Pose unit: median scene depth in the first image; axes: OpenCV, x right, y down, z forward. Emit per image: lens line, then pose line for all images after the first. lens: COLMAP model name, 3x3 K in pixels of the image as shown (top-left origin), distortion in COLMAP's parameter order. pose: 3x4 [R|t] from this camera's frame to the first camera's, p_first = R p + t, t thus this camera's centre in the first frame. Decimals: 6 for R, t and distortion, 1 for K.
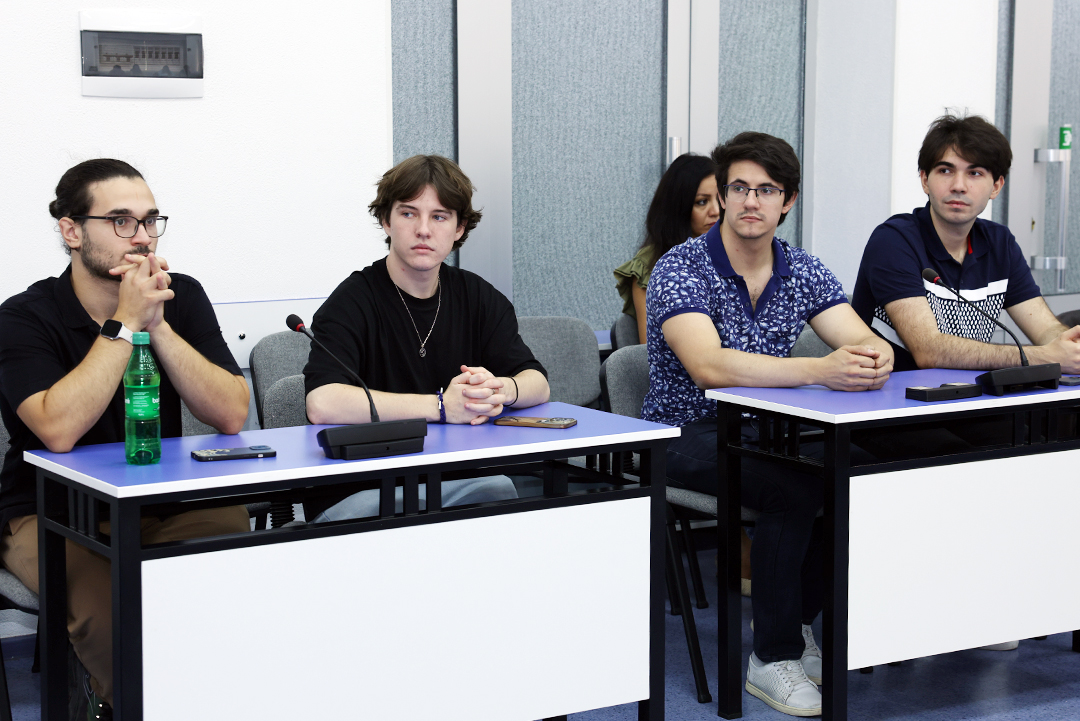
lens RADIAL K [[2238.0, 0, 540.0], [0, 2238.0, 360.5], [0, 0, 1]] dist [0.271412, -0.531019]
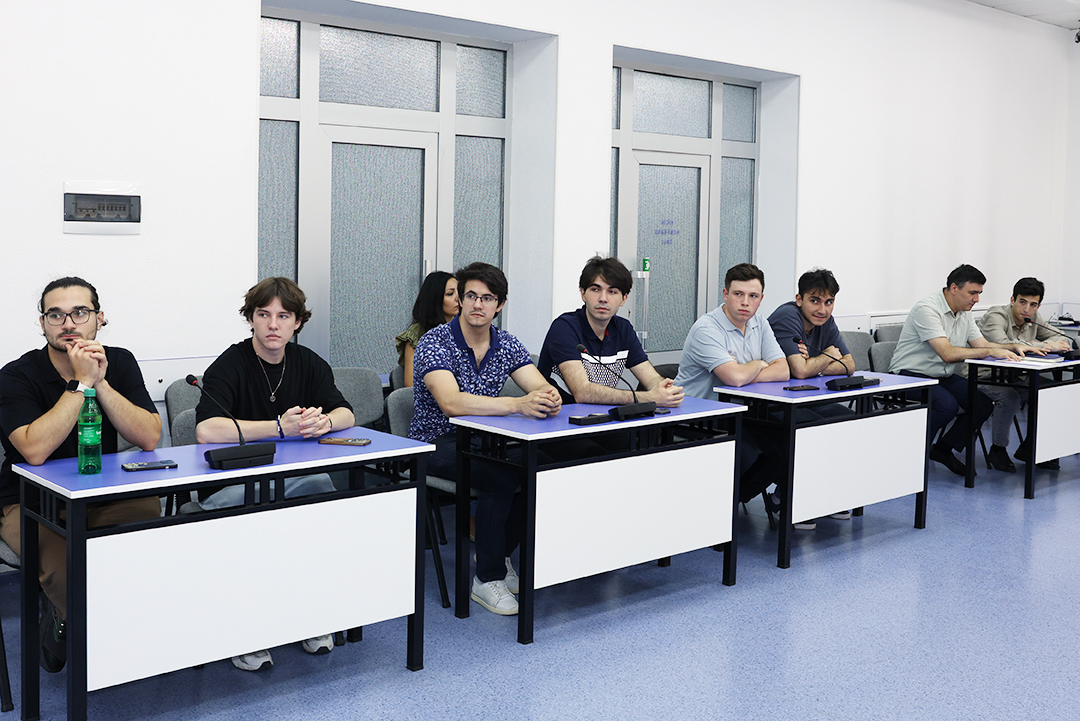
lens RADIAL K [[1546.1, 0, 540.0], [0, 1546.1, 360.5], [0, 0, 1]] dist [0.002577, 0.128164]
pose [[0.992737, 0.008760, 0.119983, 0.003625], [-0.002963, 0.998823, -0.048405, 0.024286], [-0.120266, 0.047698, 0.991595, -0.122043]]
